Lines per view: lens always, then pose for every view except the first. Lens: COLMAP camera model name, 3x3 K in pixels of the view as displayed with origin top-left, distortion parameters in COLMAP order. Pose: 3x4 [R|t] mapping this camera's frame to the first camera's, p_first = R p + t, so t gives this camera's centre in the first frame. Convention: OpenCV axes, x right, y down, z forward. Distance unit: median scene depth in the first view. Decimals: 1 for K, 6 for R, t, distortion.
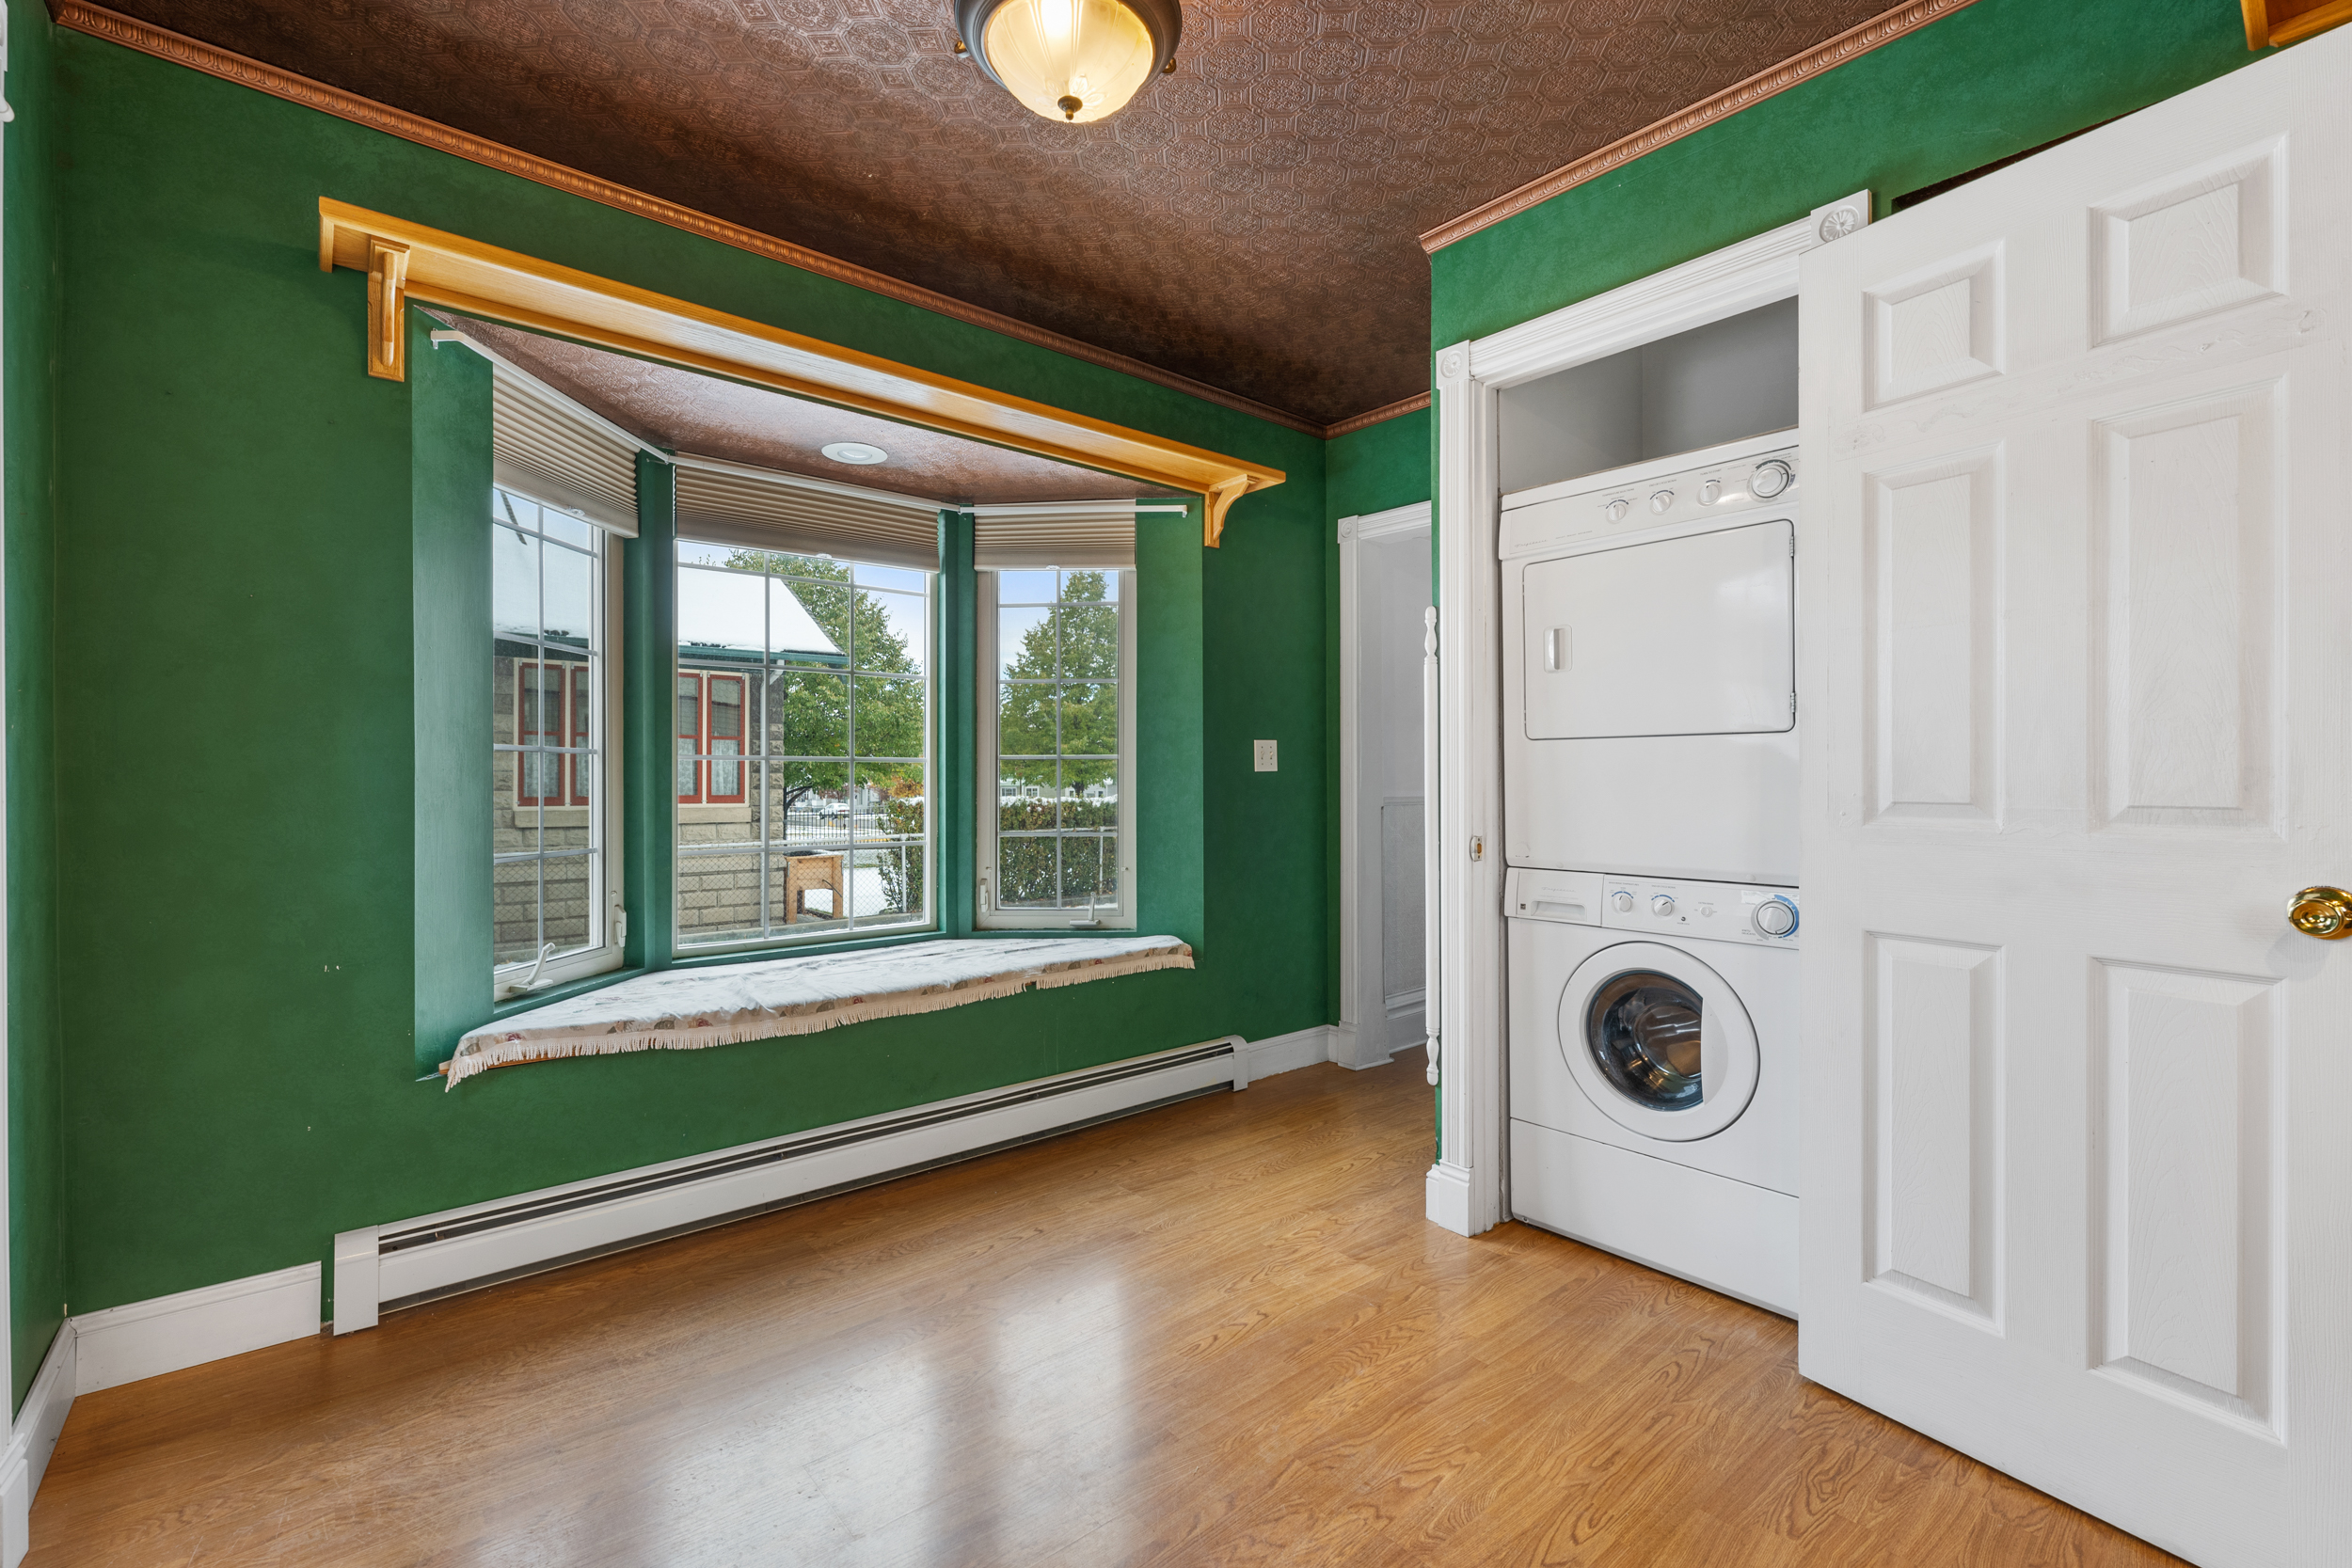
lens RADIAL K [[1003.9, 0, 1164.2], [0, 1003.9, 784.7], [0, 0, 1]] dist [0.000877, -0.000009]
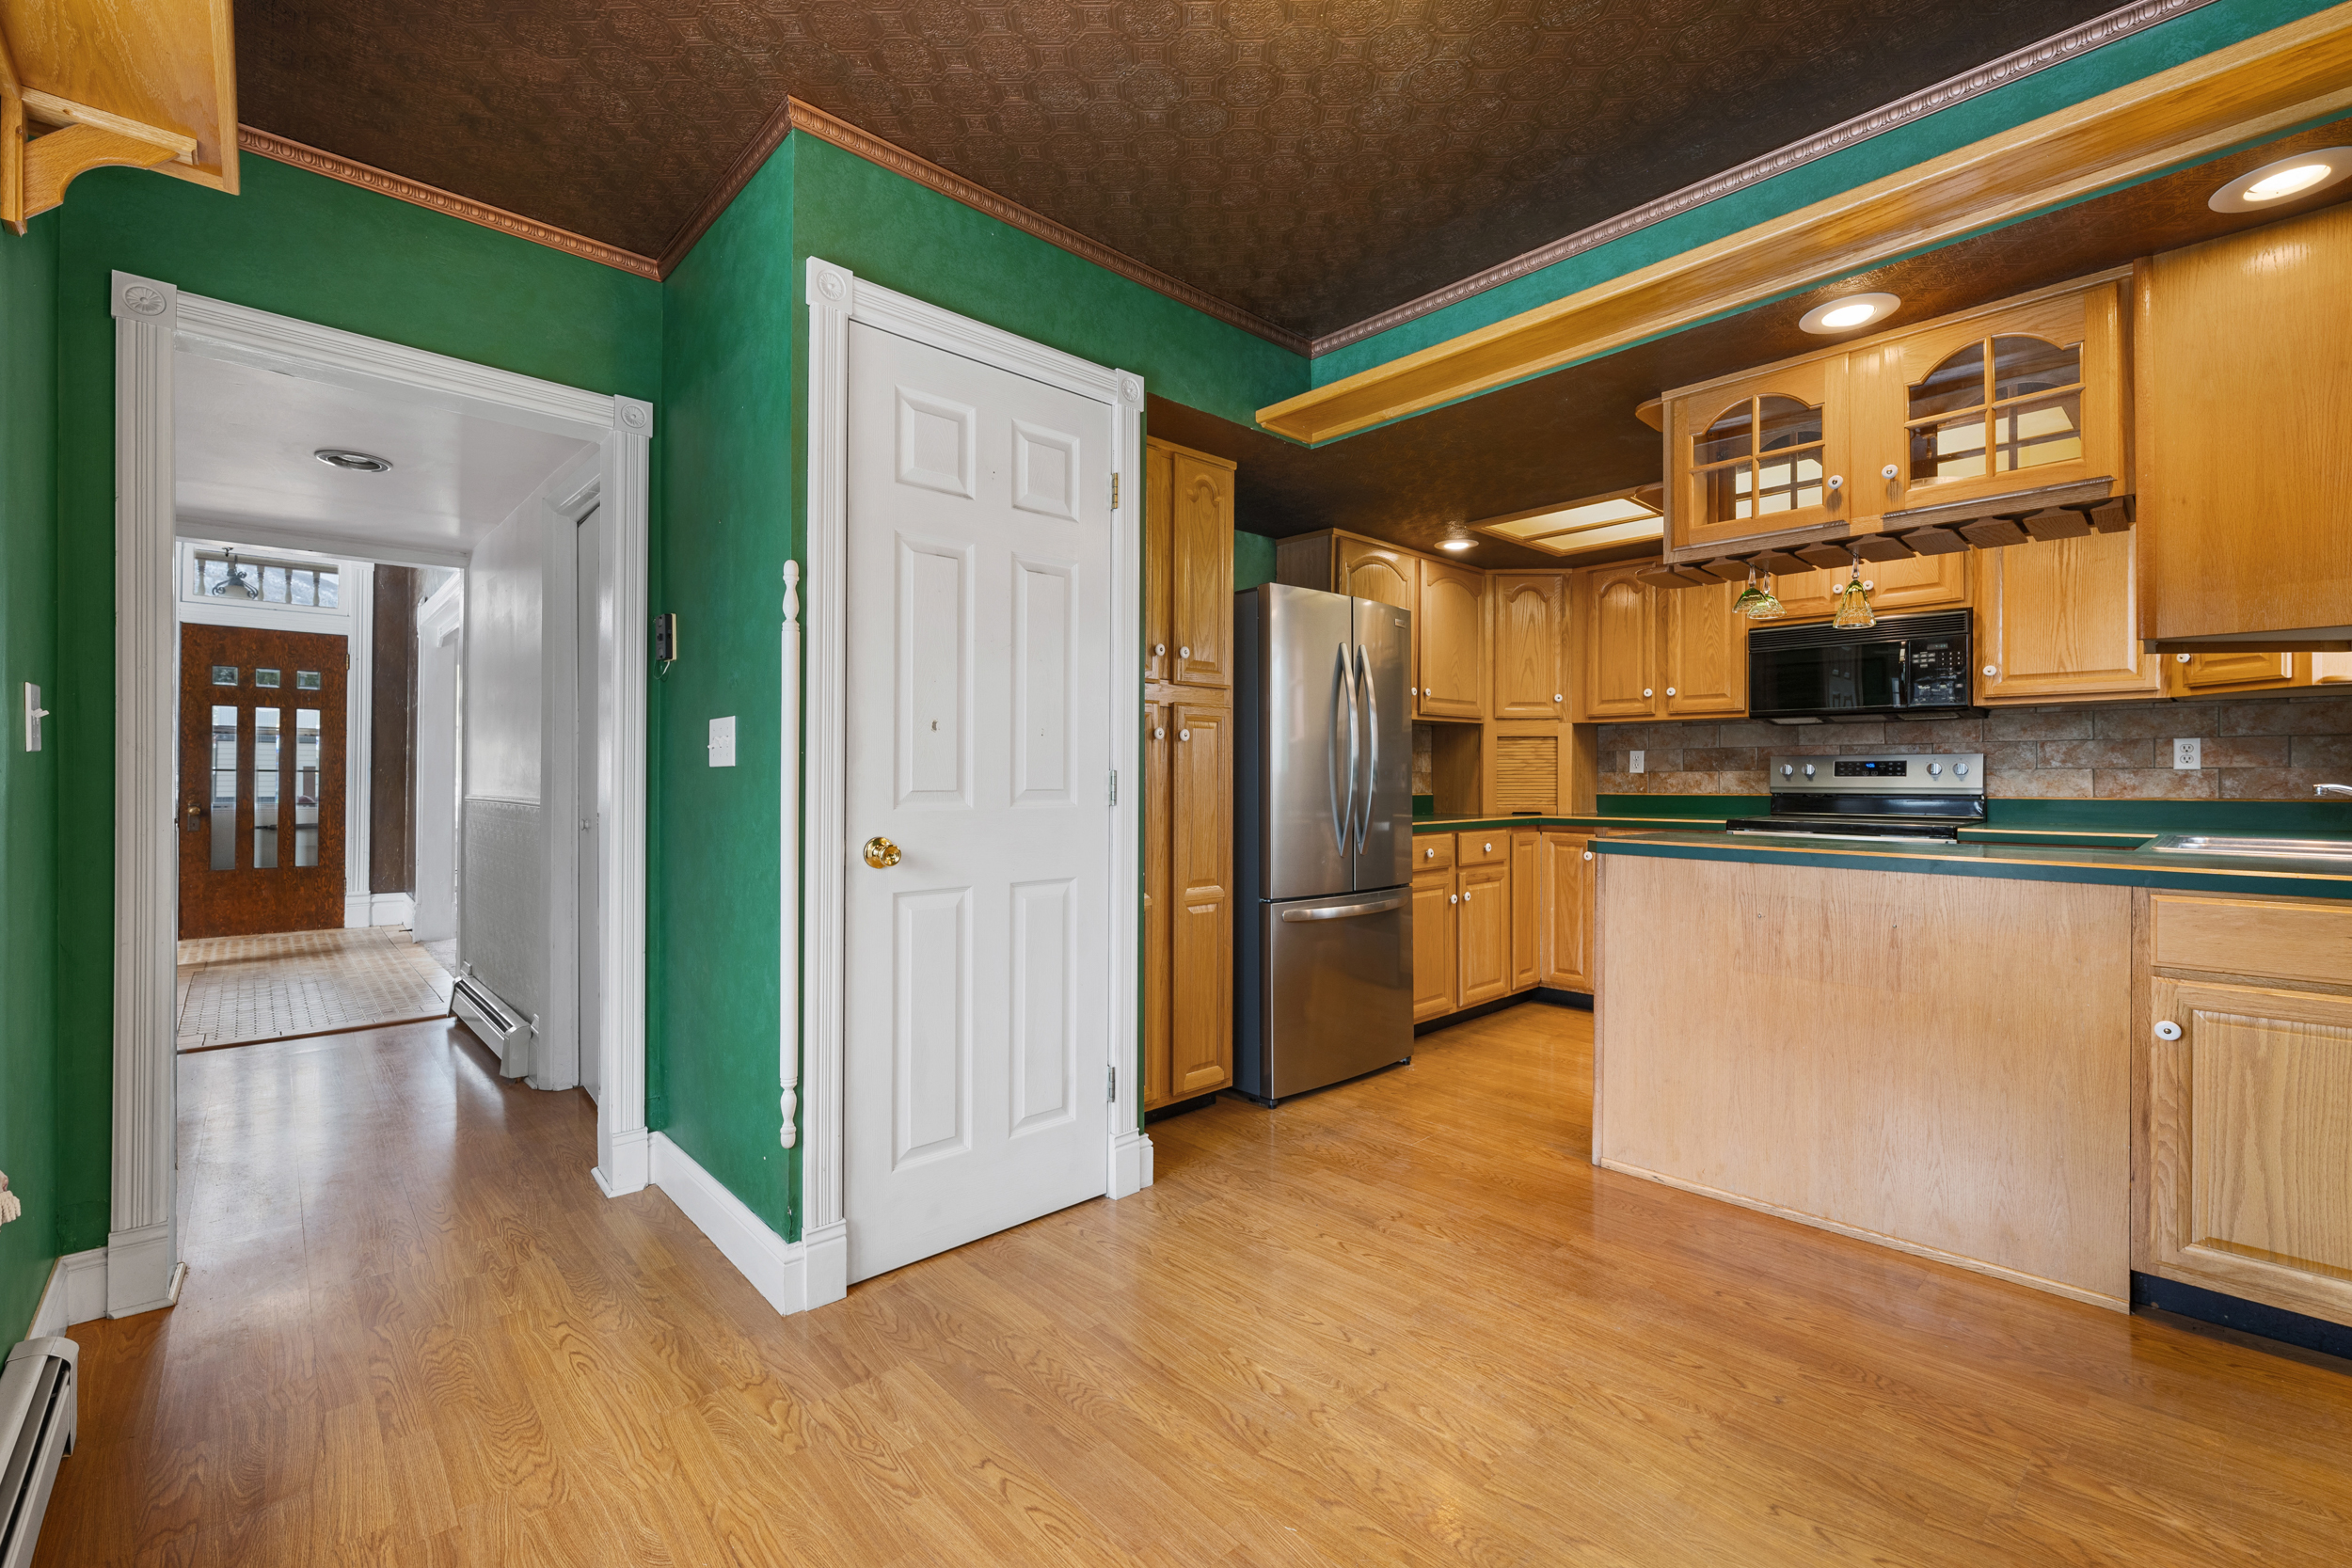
lens RADIAL K [[1003.9, 0, 1164.5], [0, 1003.9, 771.1], [0, 0, 1]] dist [0.000877, -0.000009]
pose [[-0.032551, 0.000157, 0.999470, -0.583060], [-0.001092, 0.999999, -0.000193, -0.007265], [-0.999469, -0.001098, -0.032551, 0.756447]]
